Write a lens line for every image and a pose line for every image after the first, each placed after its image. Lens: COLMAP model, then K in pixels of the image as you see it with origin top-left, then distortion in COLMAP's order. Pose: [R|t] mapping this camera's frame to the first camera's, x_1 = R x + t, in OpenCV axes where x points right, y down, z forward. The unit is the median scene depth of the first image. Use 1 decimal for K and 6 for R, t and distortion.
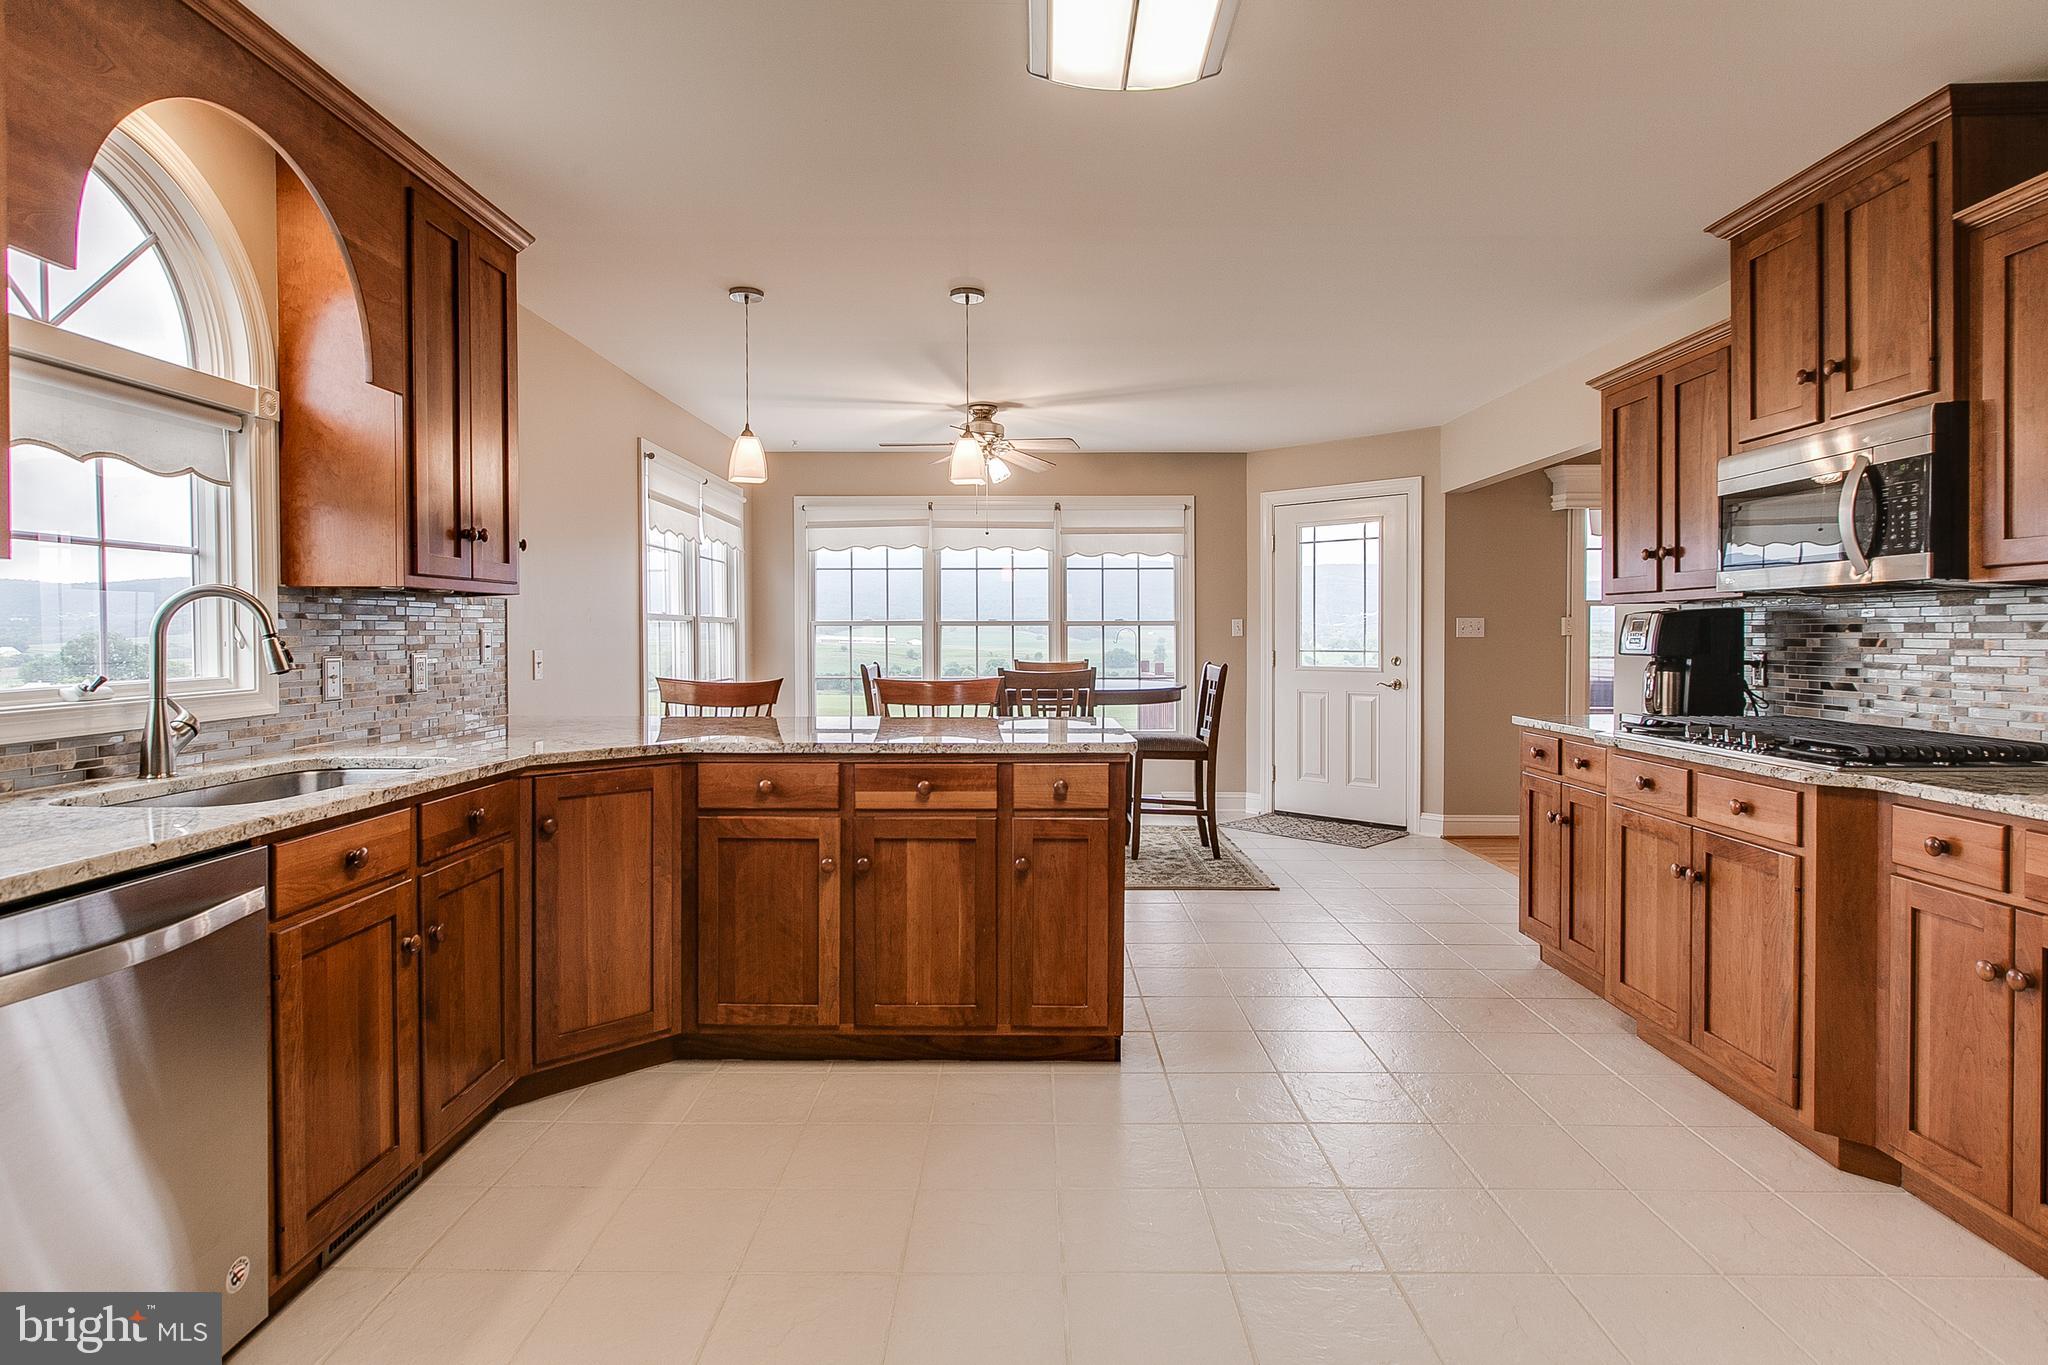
lens RADIAL K [[1086.9, 0, 989.8], [0, 1086.9, 654.5], [0, 0, 1]] dist [-0.000041, 0.001030]
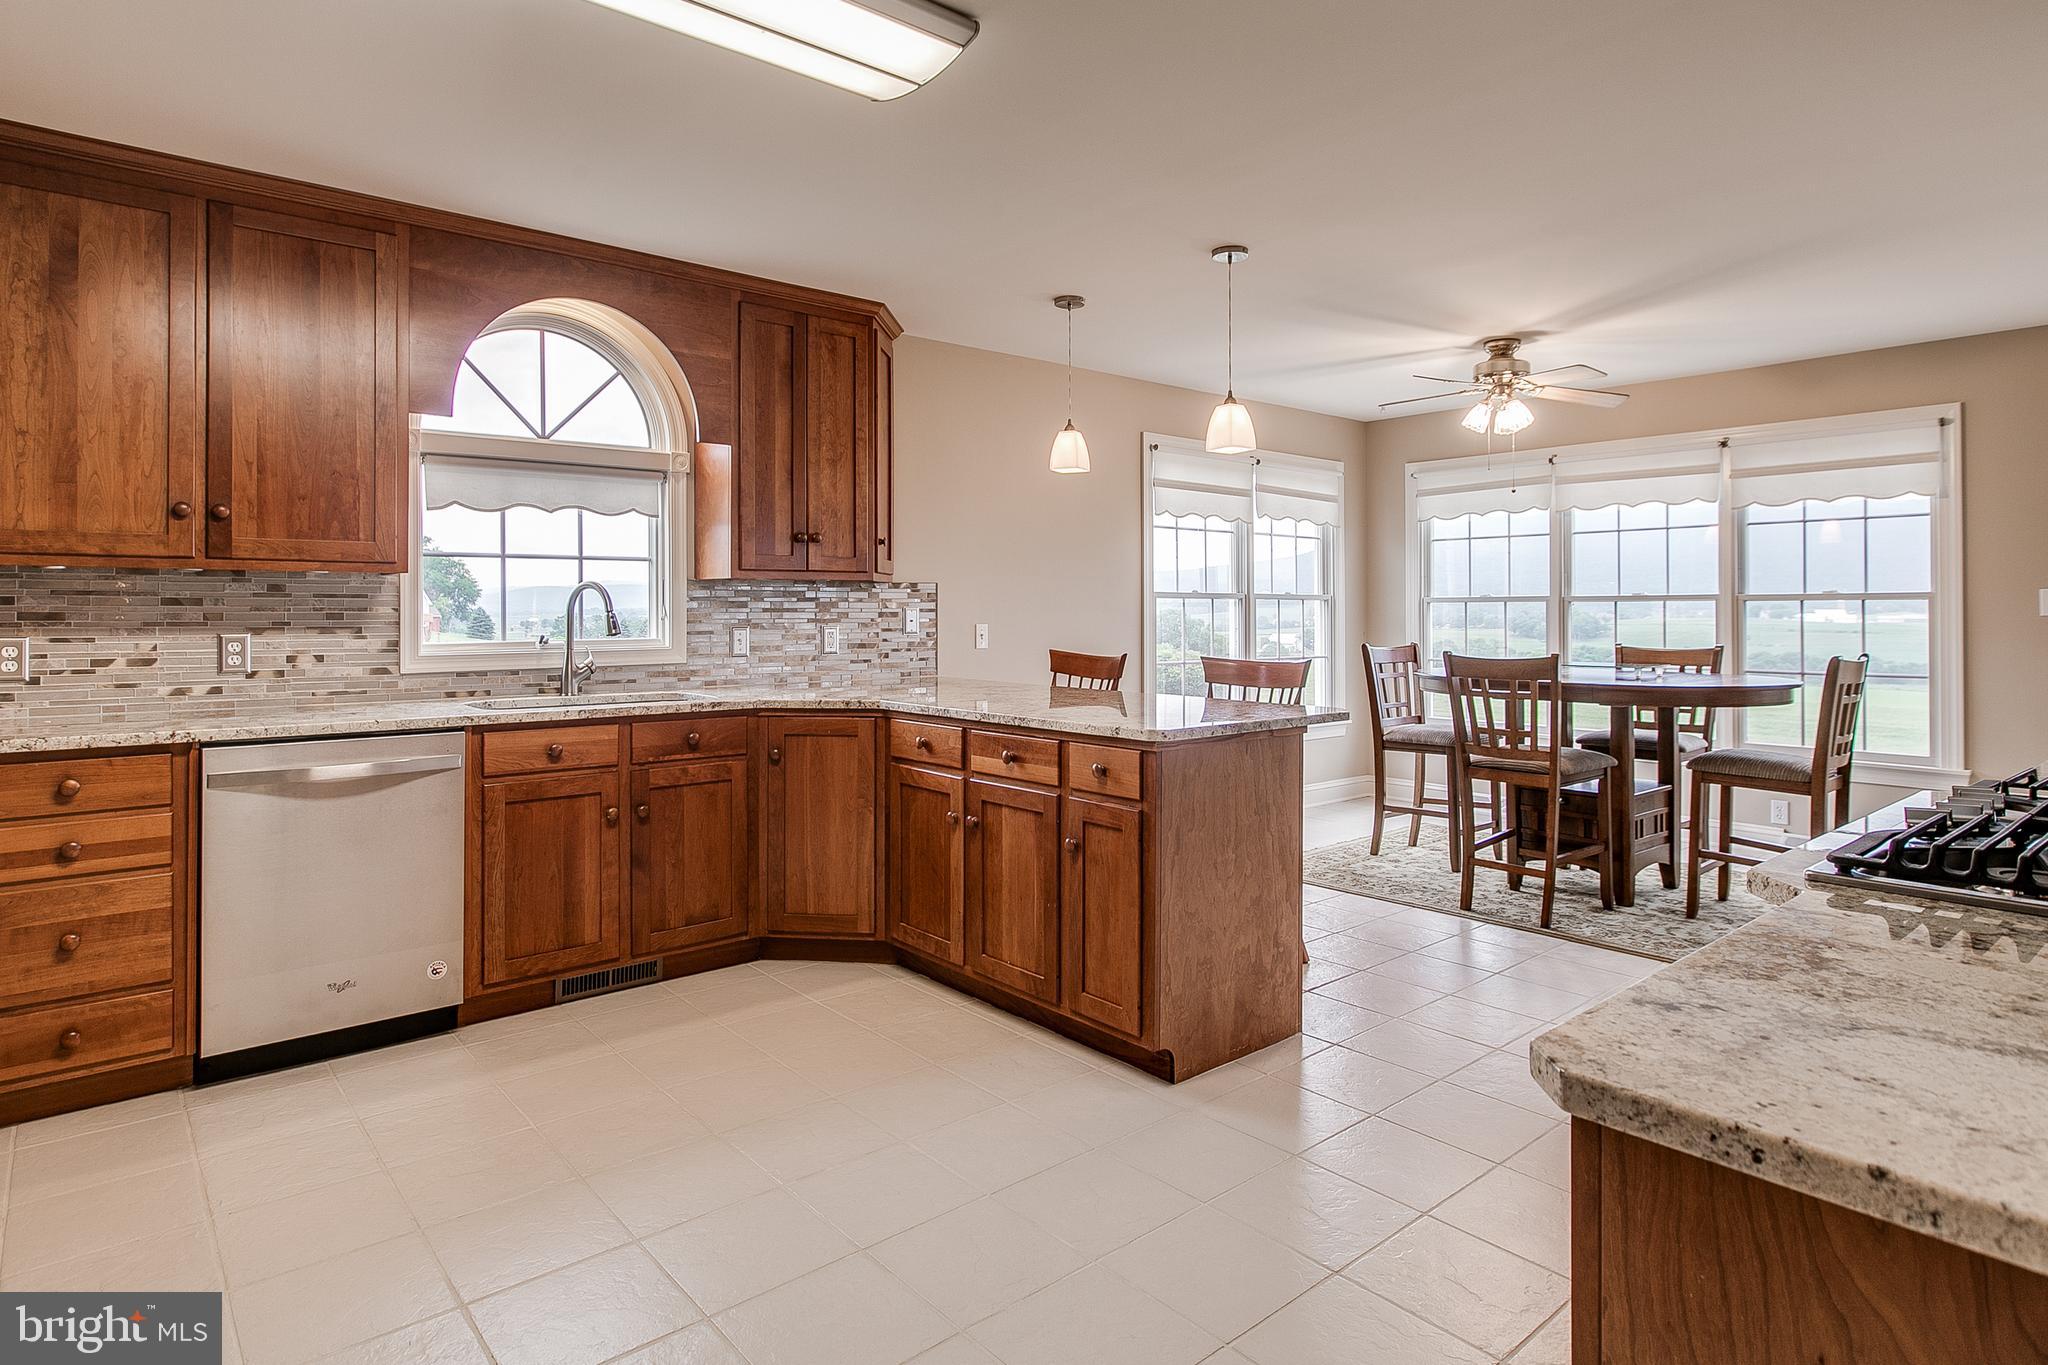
lens RADIAL K [[1086.9, 0, 972.0], [0, 1086.9, 609.2], [0, 0, 1]] dist [-0.000041, 0.001030]
pose [[0.653258, -0.001211, -0.757135, 0.697297], [-0.015054, 0.999780, -0.014588, -0.004801], [0.756986, 0.020928, 0.653096, 0.275847]]
